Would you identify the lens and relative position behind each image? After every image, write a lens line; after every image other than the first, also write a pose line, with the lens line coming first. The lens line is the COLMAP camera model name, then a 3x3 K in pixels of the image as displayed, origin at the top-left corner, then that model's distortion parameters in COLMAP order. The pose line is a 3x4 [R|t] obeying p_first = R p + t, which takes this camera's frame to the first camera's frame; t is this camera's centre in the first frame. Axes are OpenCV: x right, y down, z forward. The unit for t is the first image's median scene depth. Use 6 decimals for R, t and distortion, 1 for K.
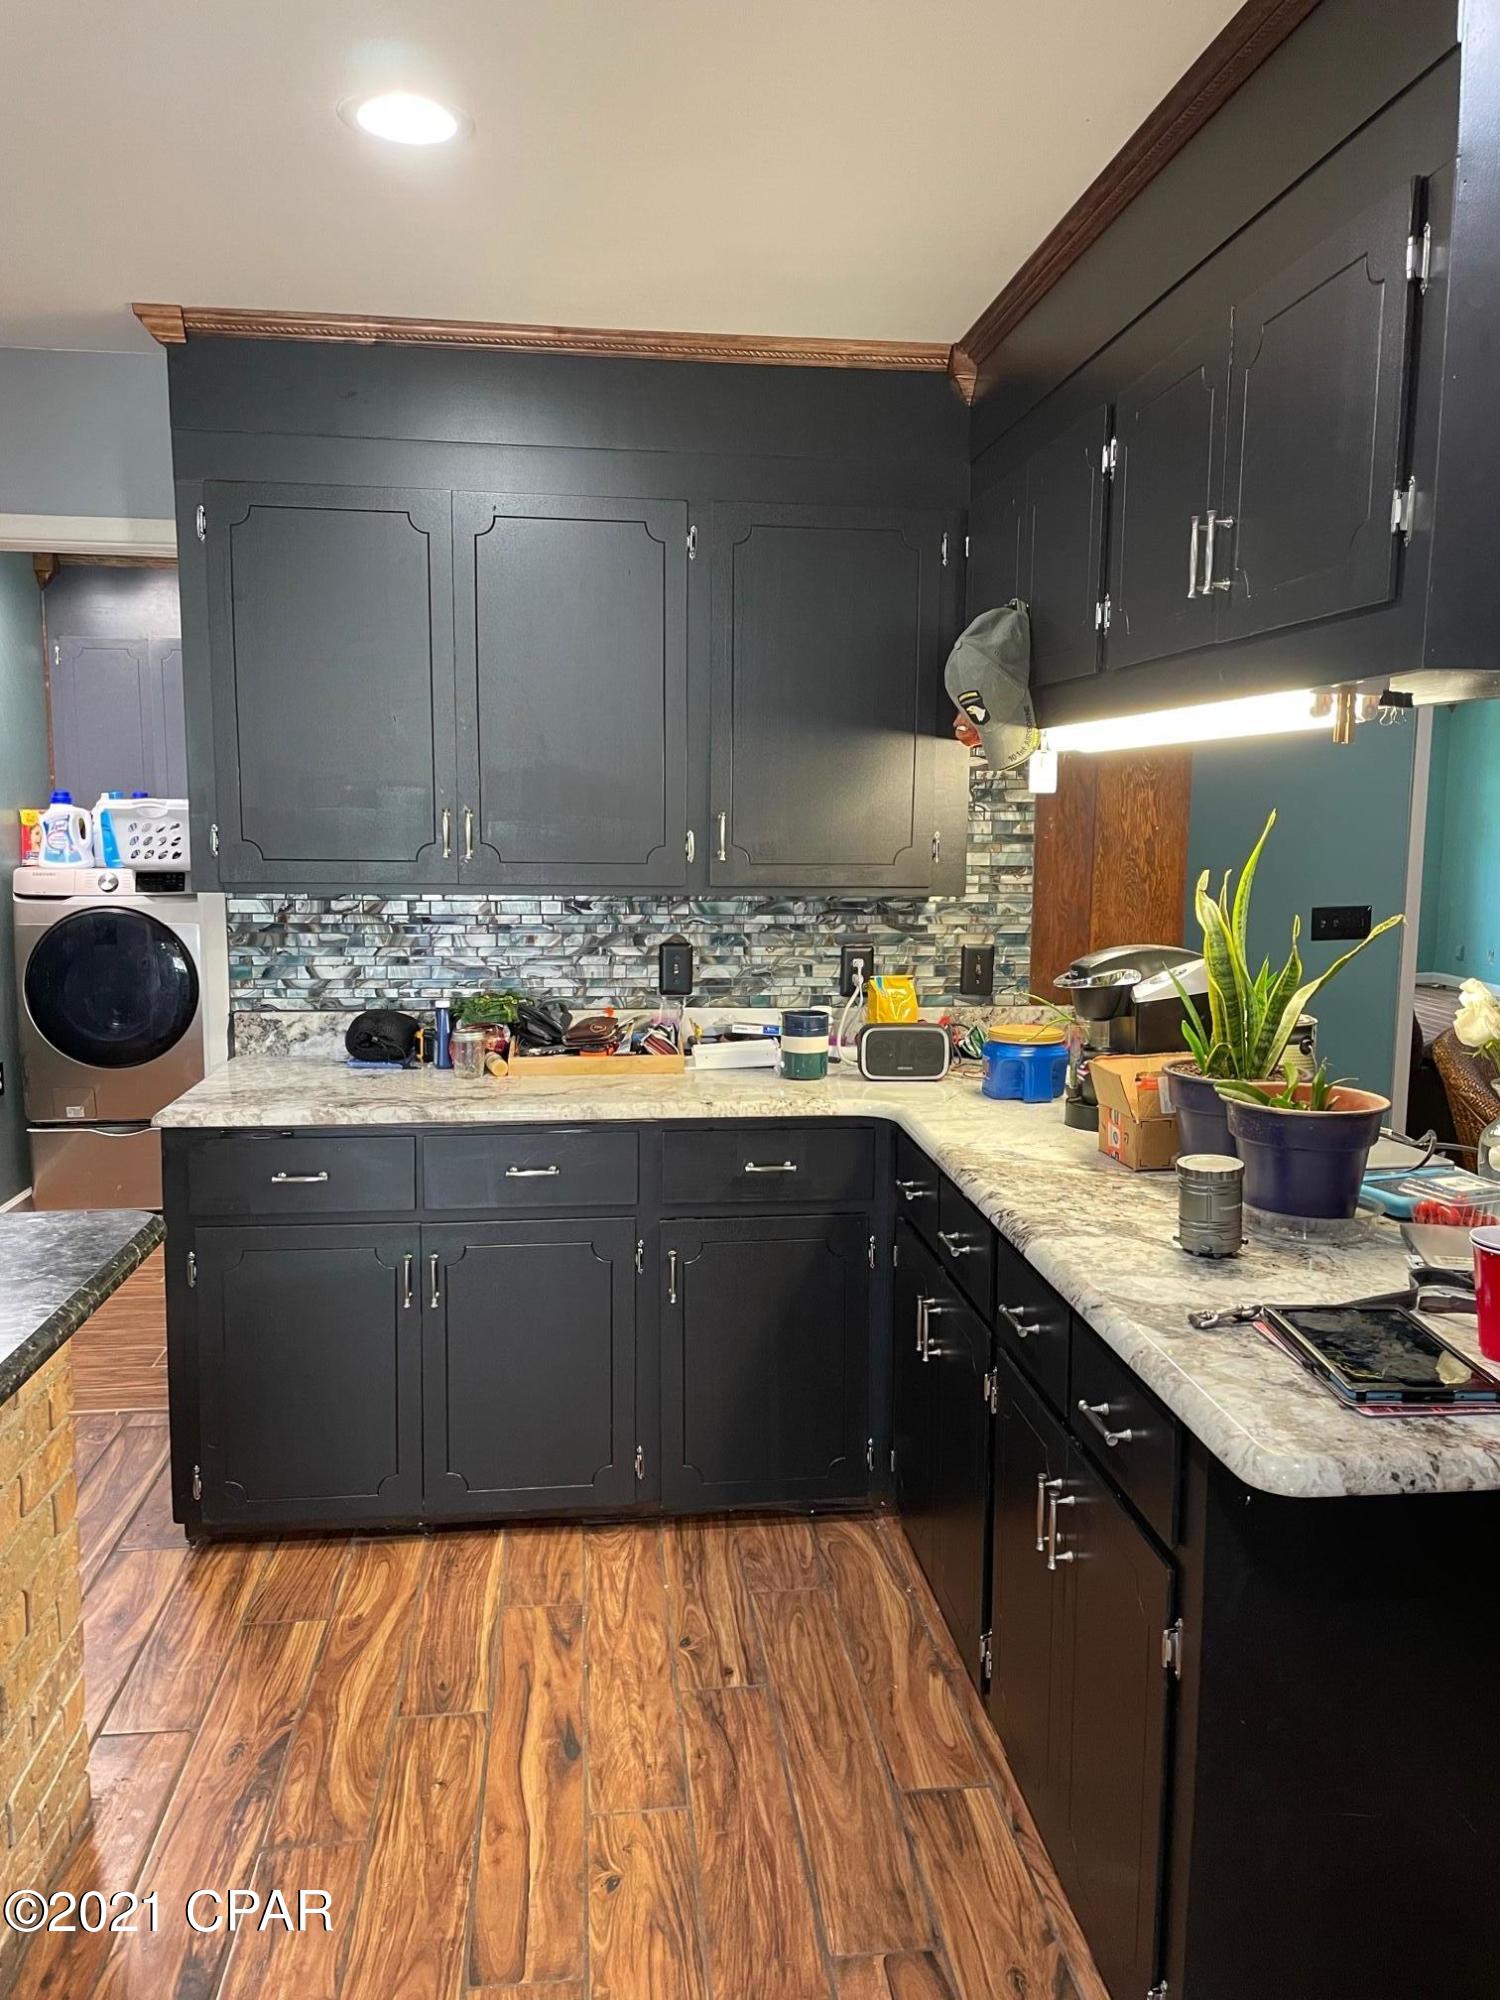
lens RADIAL K [[1507.6, 0, 760.5], [0, 1507.6, 1002.8], [0, 0, 1]] dist [0.076423, -0.067227]
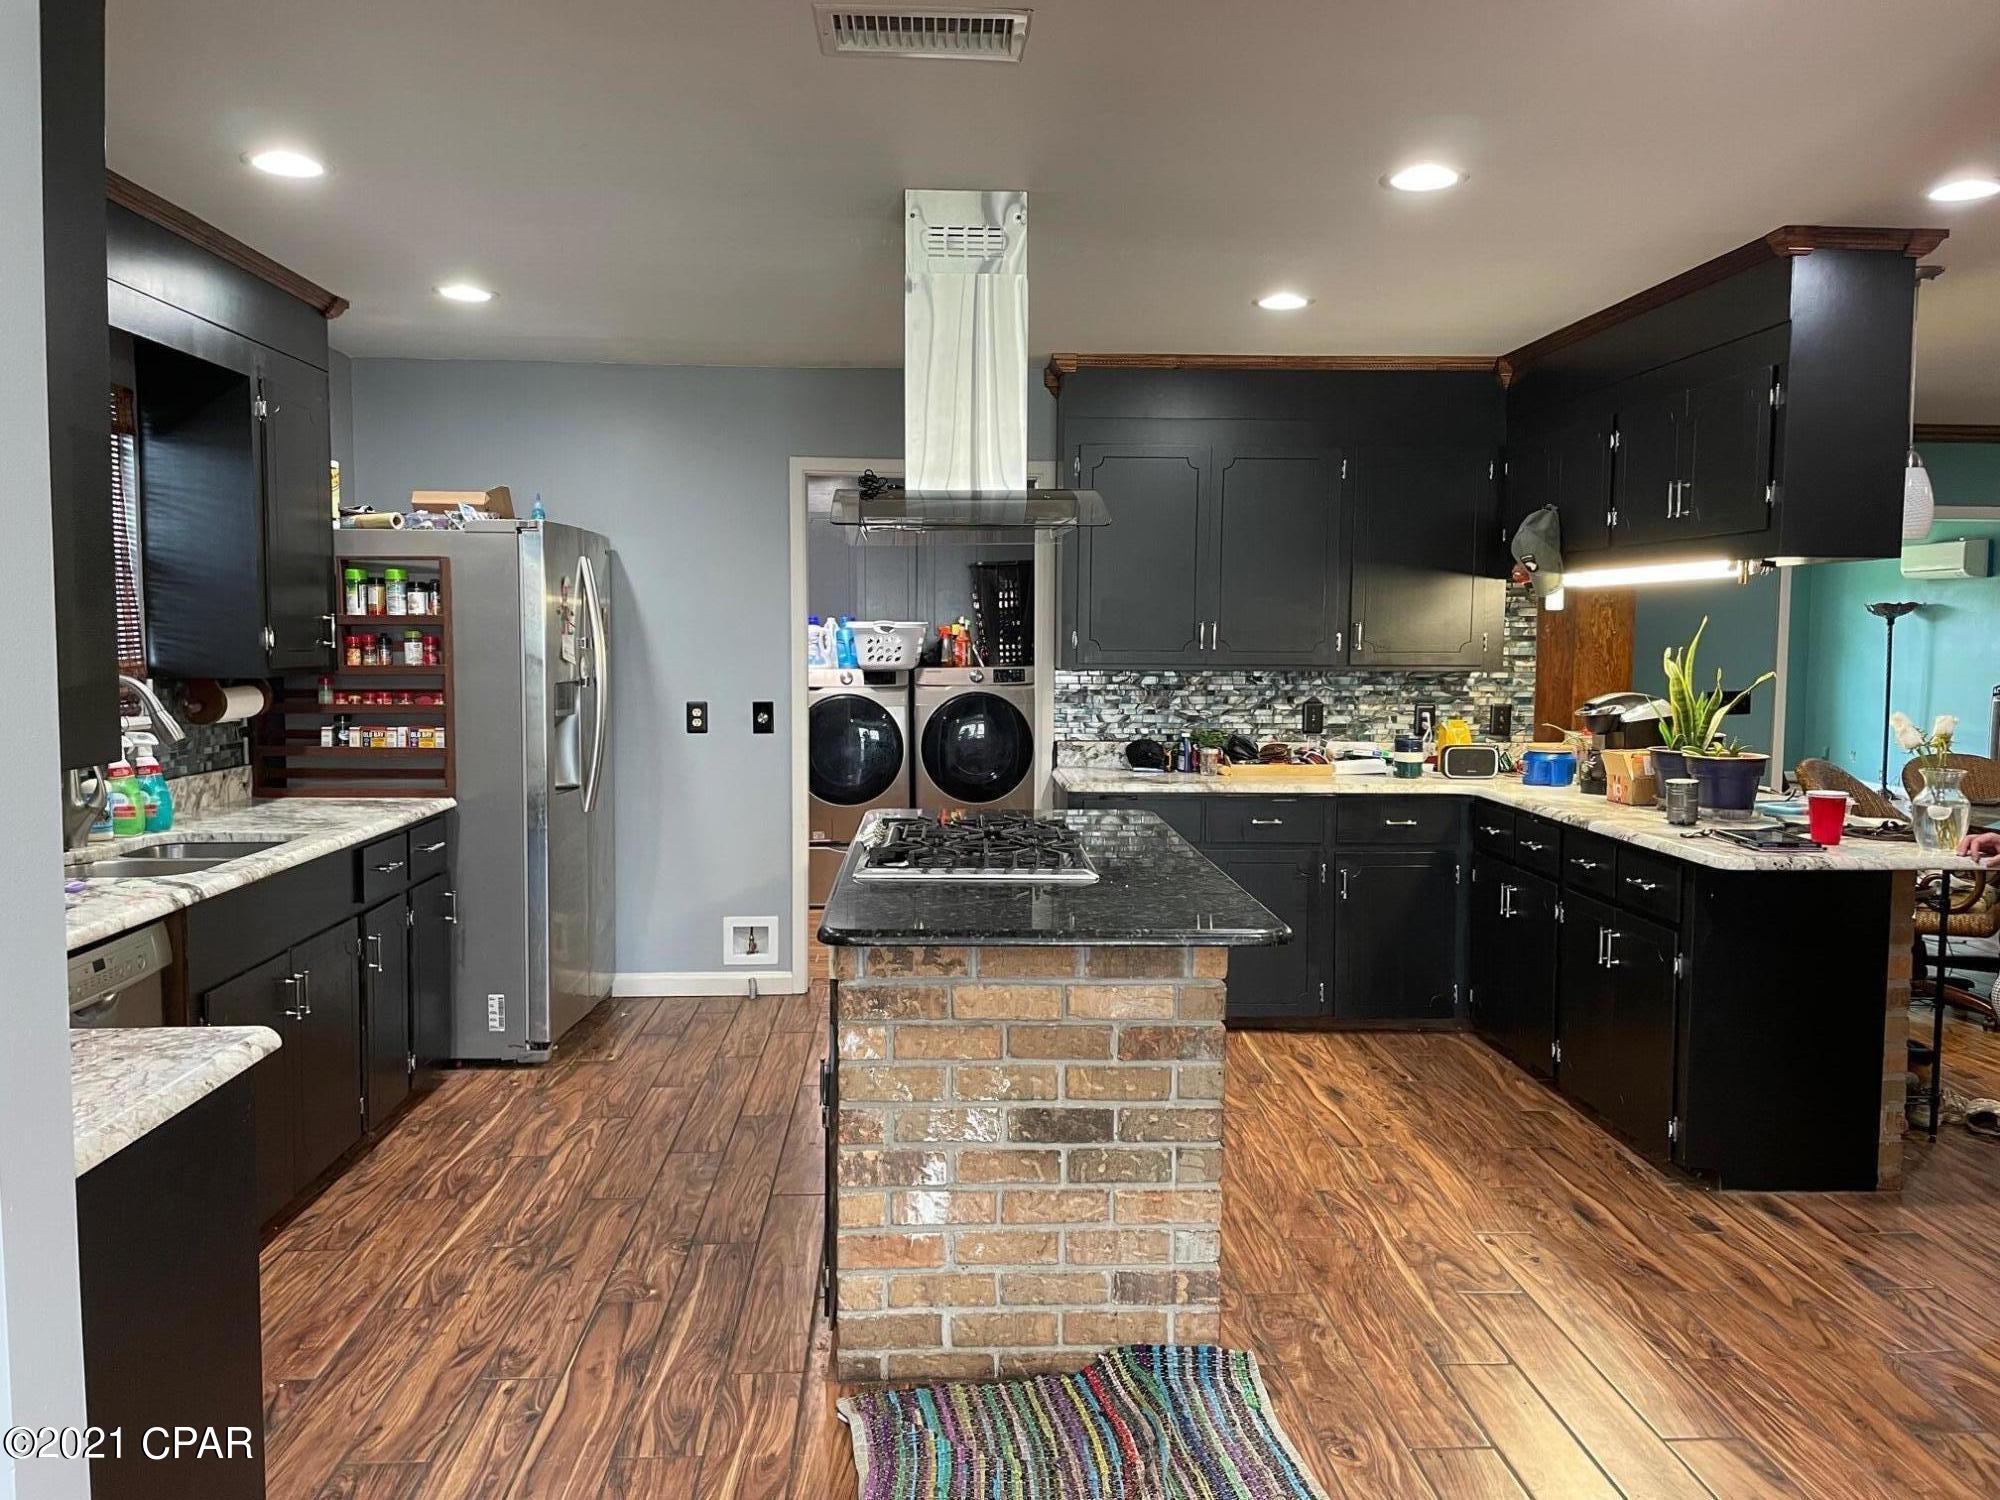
lens RADIAL K [[1507.6, 0, 990.6], [0, 1507.6, 743.1], [0, 0, 1]] dist [0.076423, -0.067227]
pose [[0.997184, 0.003083, -0.074934, -0.293599], [-0.007334, 0.998375, -0.056515, 0.104672], [0.074638, 0.056905, 0.995586, -0.692834]]
